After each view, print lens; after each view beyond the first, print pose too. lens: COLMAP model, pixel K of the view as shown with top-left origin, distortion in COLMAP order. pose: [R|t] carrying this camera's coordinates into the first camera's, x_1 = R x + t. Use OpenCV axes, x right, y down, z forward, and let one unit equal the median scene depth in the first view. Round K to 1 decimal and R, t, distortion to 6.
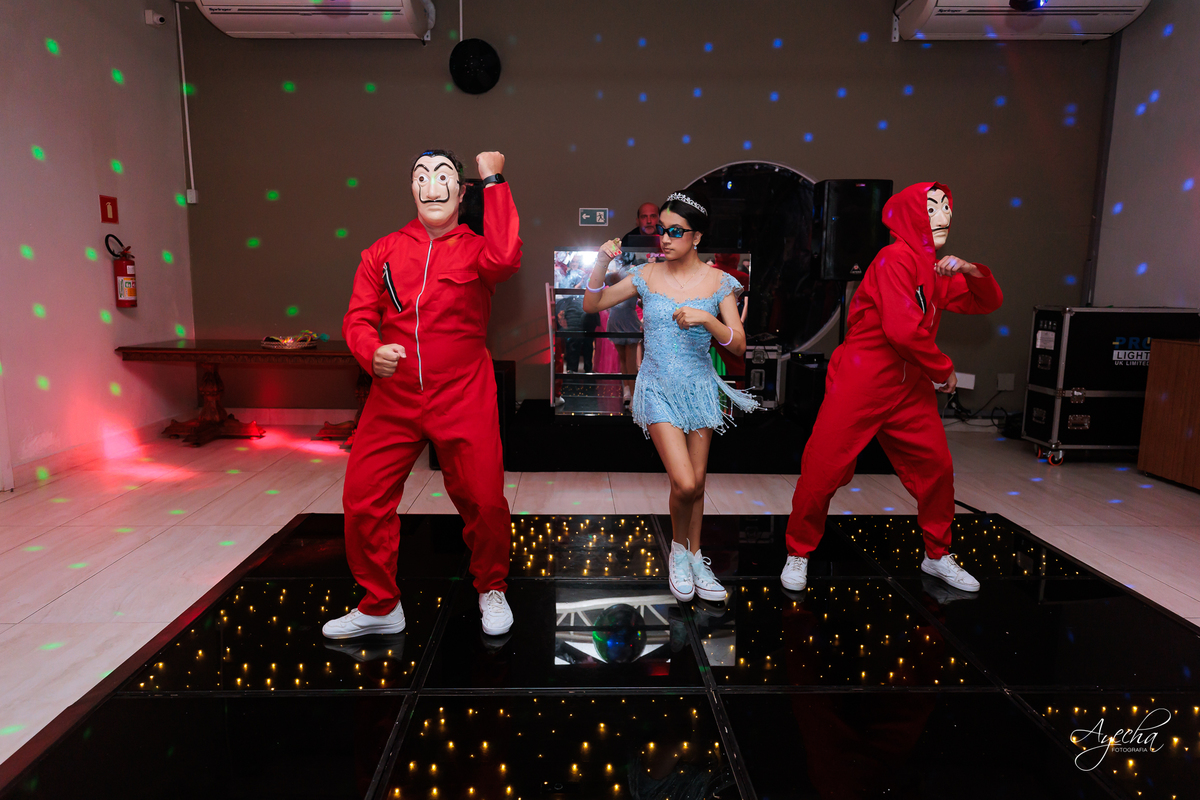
lens RADIAL K [[784.3, 0, 589.1], [0, 784.3, 398.3], [0, 0, 1]] dist [0.011760, 0.001812]
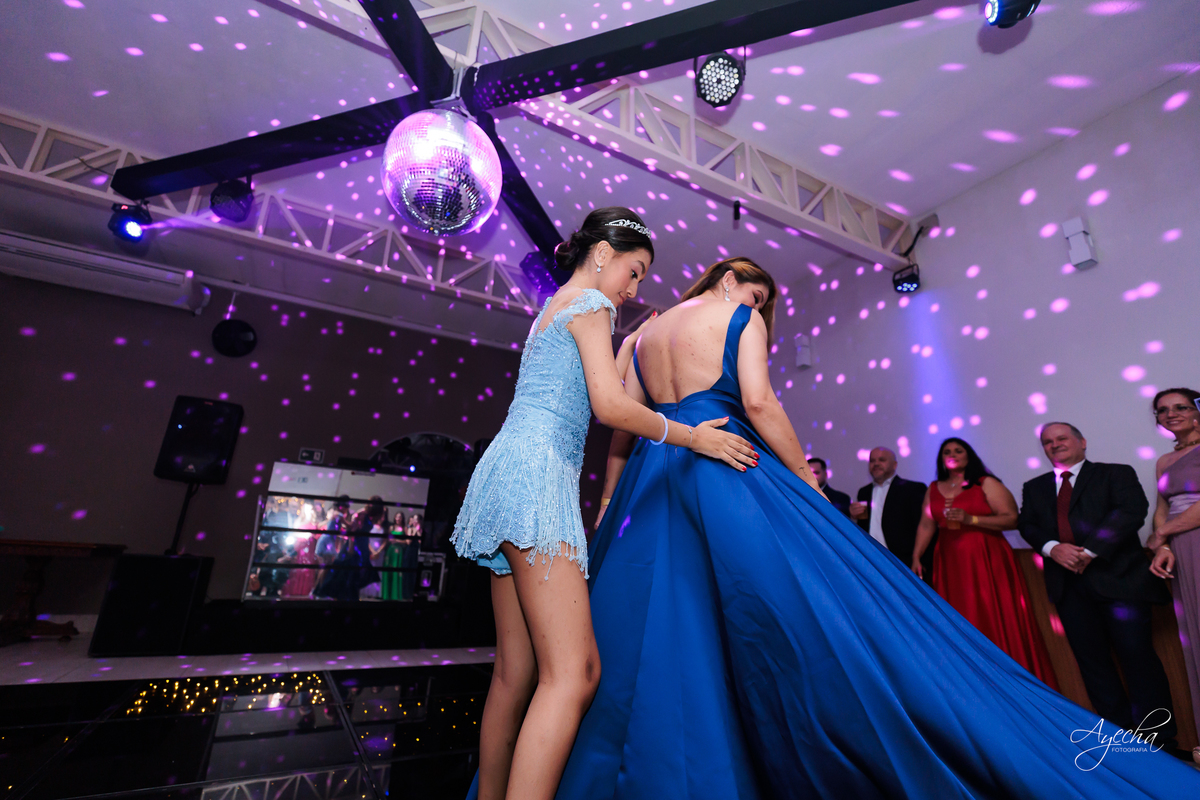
lens RADIAL K [[539.2, 0, 592.5], [0, 539.2, 398.4], [0, 0, 1]] dist [0.006876, -0.000591]
pose [[0.881784, 0.168569, 0.440502, 0.006613], [0.038026, 0.905503, -0.422633, 0.101936], [-0.470119, 0.389422, 0.792047, 0.010718]]
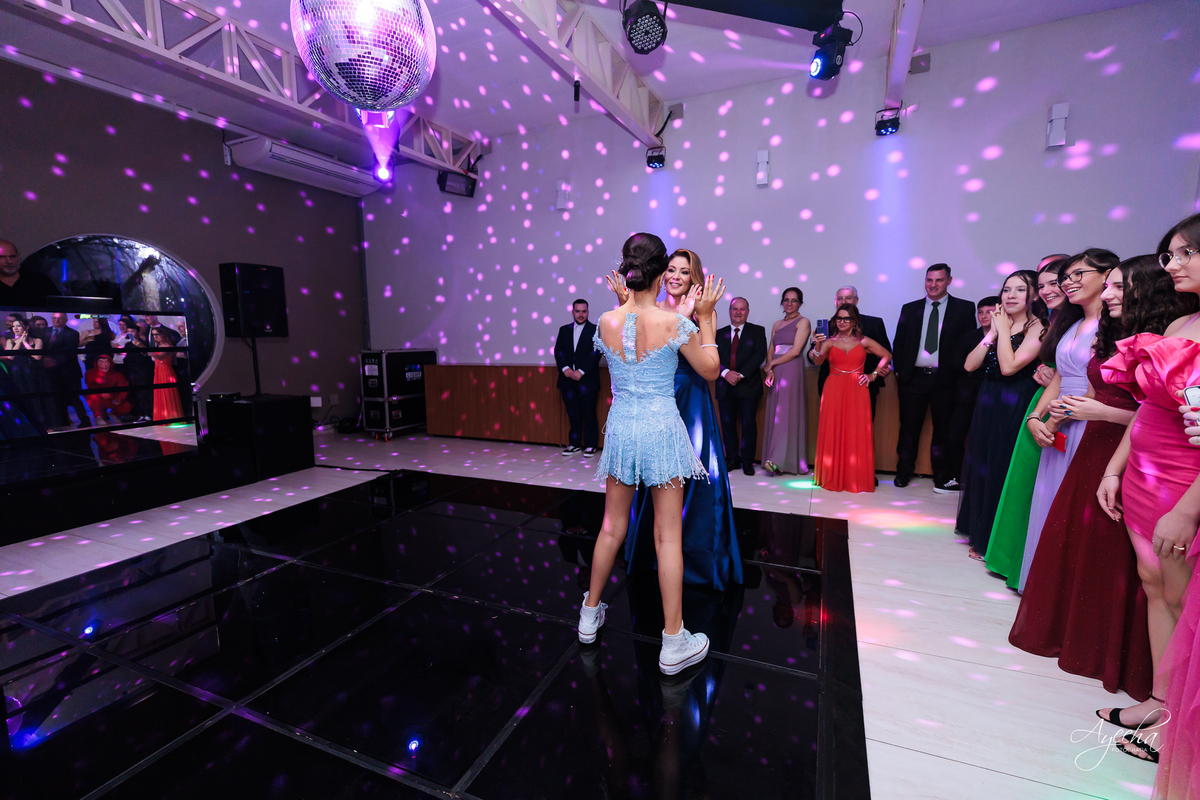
lens RADIAL K [[539.2, 0, 593.7], [0, 539.2, 401.4], [0, 0, 1]] dist [0.006876, -0.000591]
pose [[0.421865, -0.124820, 0.898025, -0.270128], [0.152982, 0.986076, 0.065192, -0.009687], [-0.893659, 0.109880, 0.435087, 0.070118]]
